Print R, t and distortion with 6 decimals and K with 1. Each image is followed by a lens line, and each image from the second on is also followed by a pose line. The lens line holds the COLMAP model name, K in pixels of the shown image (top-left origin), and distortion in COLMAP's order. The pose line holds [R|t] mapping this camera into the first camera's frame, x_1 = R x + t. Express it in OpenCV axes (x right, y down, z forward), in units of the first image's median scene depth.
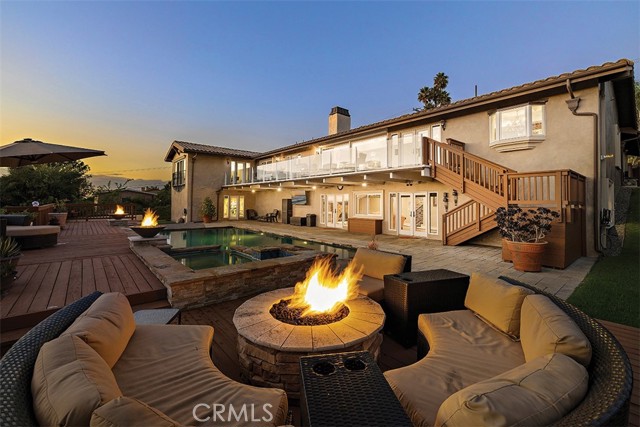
lens RADIAL K [[277.2, 0, 317.6], [0, 277.2, 195.1], [0, 0, 1]] dist [0.001528, 0.000094]
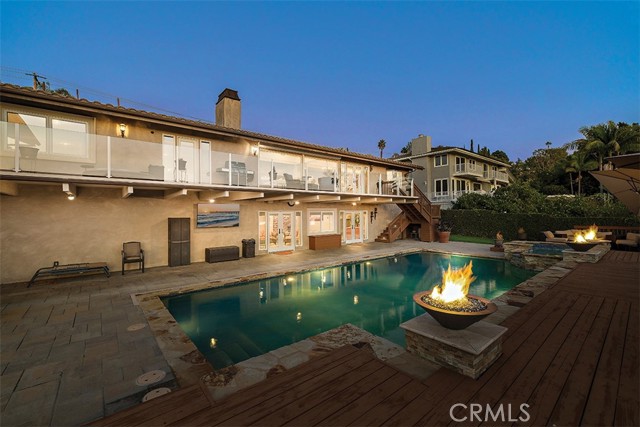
lens RADIAL K [[269.8, 0, 321.6], [0, 269.8, 212.2], [0, 0, 1]] dist [0.001492, 0.000432]
pose [[0.009569, 0.020653, 0.999741, -0.682744], [0.008093, 0.999752, -0.020731, 0.015852], [-0.999921, 0.008289, 0.009399, 0.810524]]
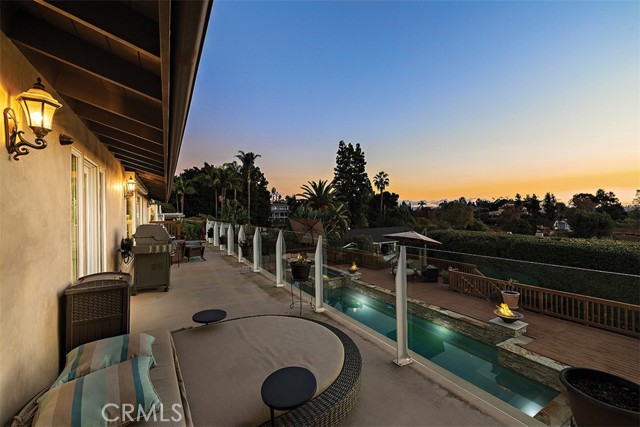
lens RADIAL K [[269.8, 0, 321.6], [0, 269.8, 212.2], [0, 0, 1]] dist [0.001492, 0.000432]
pose [[-0.983755, 0.030474, 0.176910, -0.288193], [0.029878, 0.999535, -0.006033, -0.119248], [-0.177012, -0.000650, -0.984208, 1.260703]]
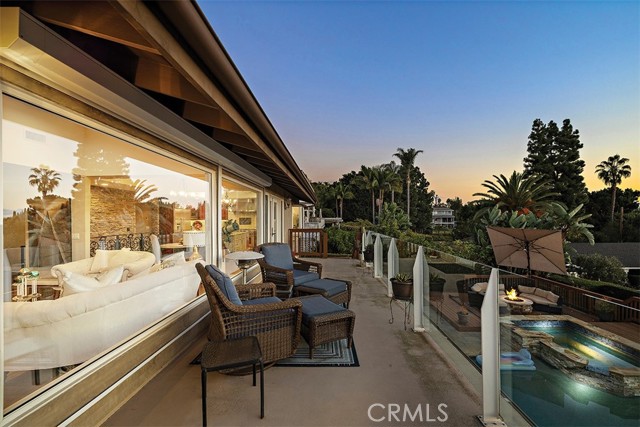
lens RADIAL K [[272.6, 0, 320.5], [0, 272.6, 217.4], [0, 0, 1]] dist [-0.000421, -0.000187]
pose [[-0.739394, 0.025906, 0.672774, -0.103358], [0.017765, 0.999662, -0.018969, -0.123894], [-0.673039, -0.002074, -0.739604, 0.975601]]
